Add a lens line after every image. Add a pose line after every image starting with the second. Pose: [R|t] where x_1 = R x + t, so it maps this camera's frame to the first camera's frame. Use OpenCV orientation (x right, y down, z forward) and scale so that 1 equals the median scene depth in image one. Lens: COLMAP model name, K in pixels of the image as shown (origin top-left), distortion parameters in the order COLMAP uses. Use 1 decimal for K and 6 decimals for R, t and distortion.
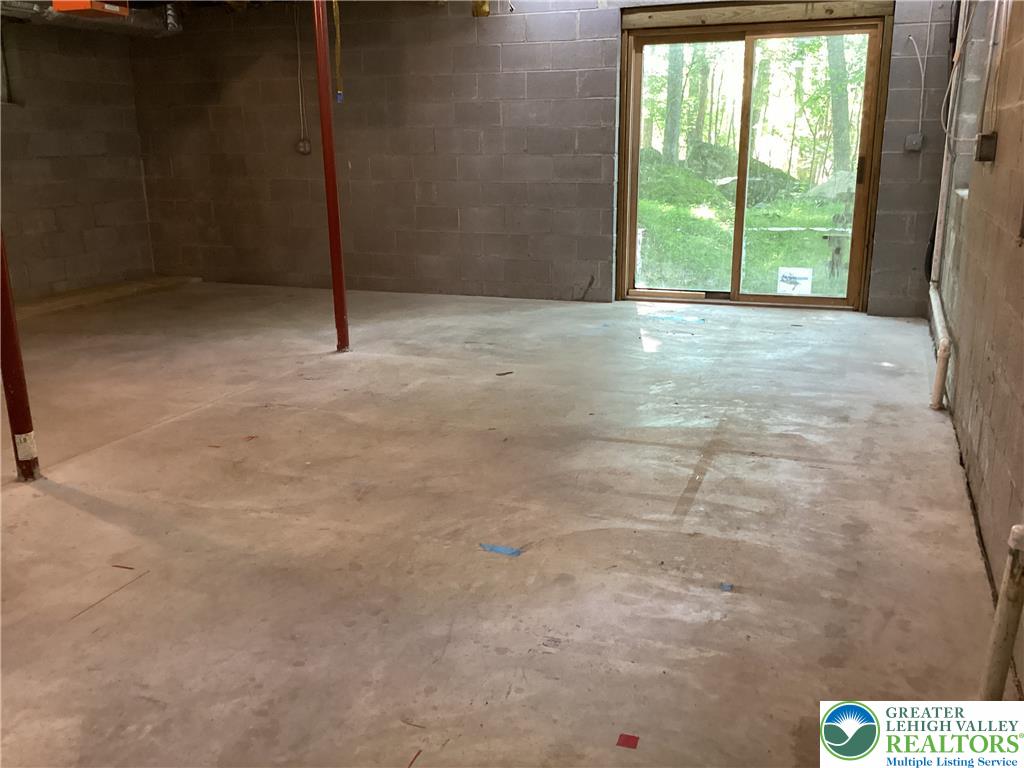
lens RADIAL K [[916.9, 0, 512.0], [0, 916.9, 384.7], [0, 0, 1]] dist [0.009553, -0.008968]
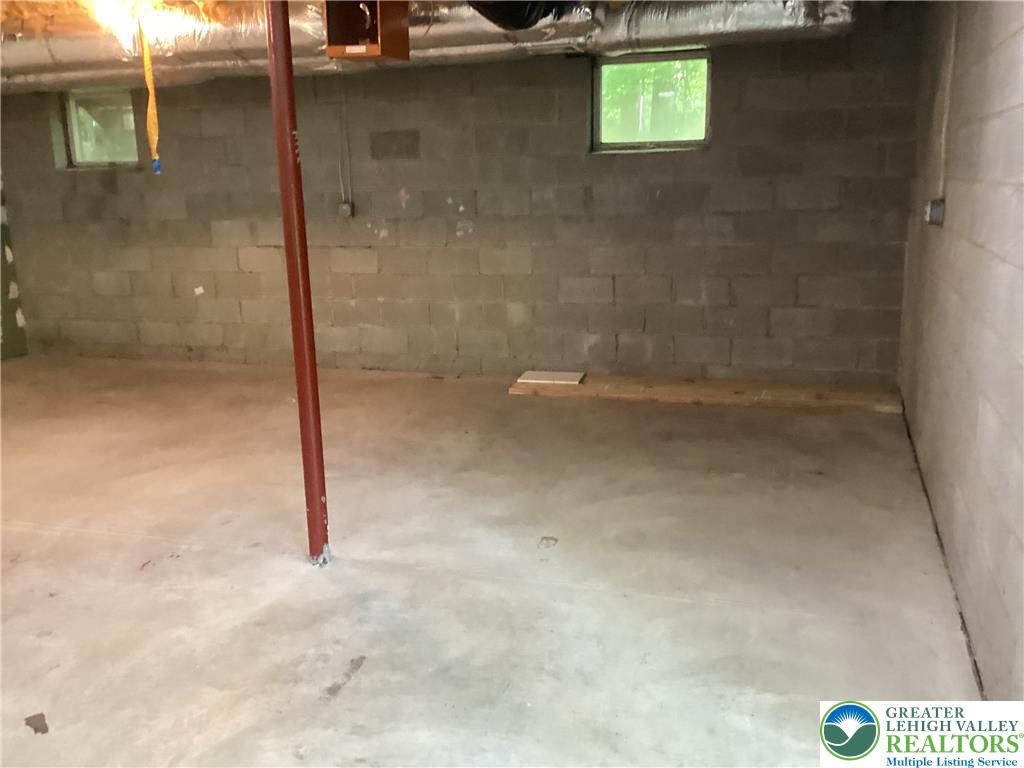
lens RADIAL K [[916.9, 0, 511.7], [0, 916.9, 385.8], [0, 0, 1]] dist [0.009553, -0.008968]
pose [[0.050606, 0.221658, -0.973810, 0.290116], [-0.229582, 0.951529, 0.204656, -0.224440], [0.971973, 0.213213, 0.099042, 0.769241]]
